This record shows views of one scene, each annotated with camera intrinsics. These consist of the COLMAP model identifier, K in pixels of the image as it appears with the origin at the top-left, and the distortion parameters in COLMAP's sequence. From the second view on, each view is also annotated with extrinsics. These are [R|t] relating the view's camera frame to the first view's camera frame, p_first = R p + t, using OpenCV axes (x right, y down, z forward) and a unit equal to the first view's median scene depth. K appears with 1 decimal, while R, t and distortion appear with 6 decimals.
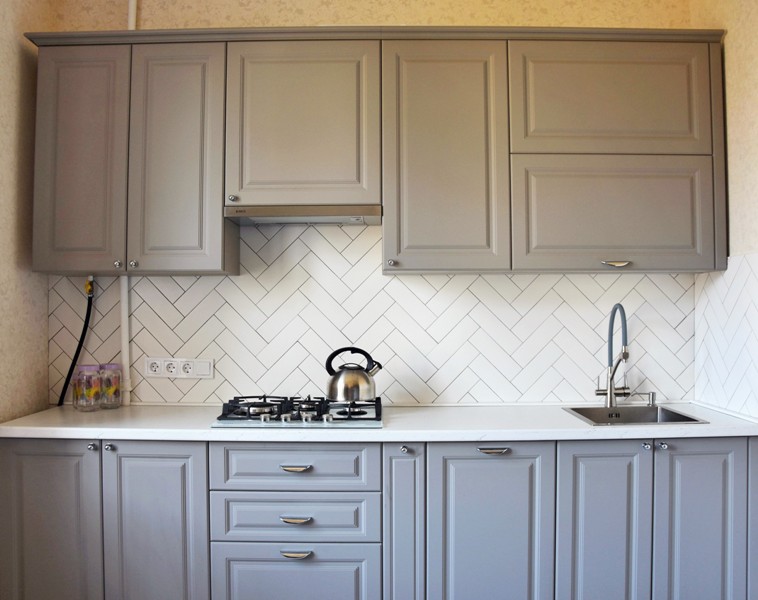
lens RADIAL K [[721.1, 0, 373.3], [0, 721.1, 299.0], [0, 0, 1]] dist [-0.166486, 0.150228]
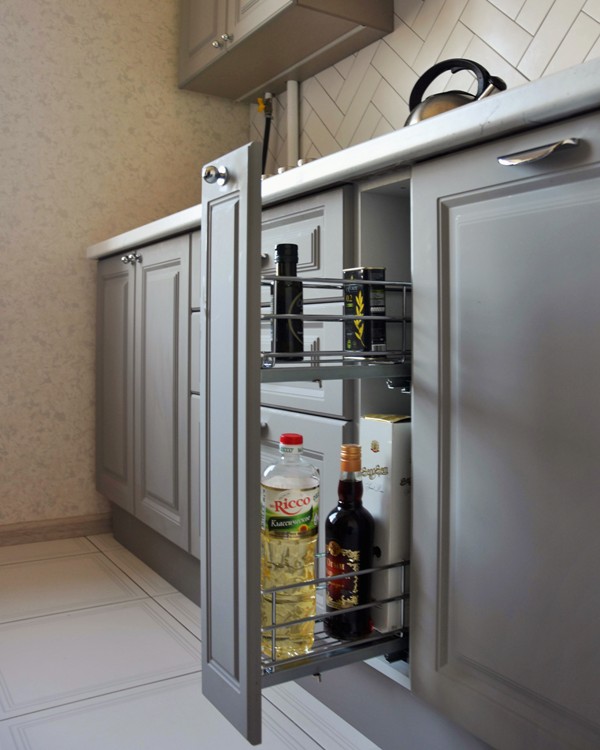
lens RADIAL K [[727.1, 0, 319.2], [0, 727.1, 308.6], [0, 0, 1]] dist [-0.172541, 0.148332]
pose [[0.546376, -0.025349, -0.837156, 0.333874], [0.009616, 0.999666, -0.023994, 0.253598], [0.837485, 0.005060, 0.546437, 0.659288]]
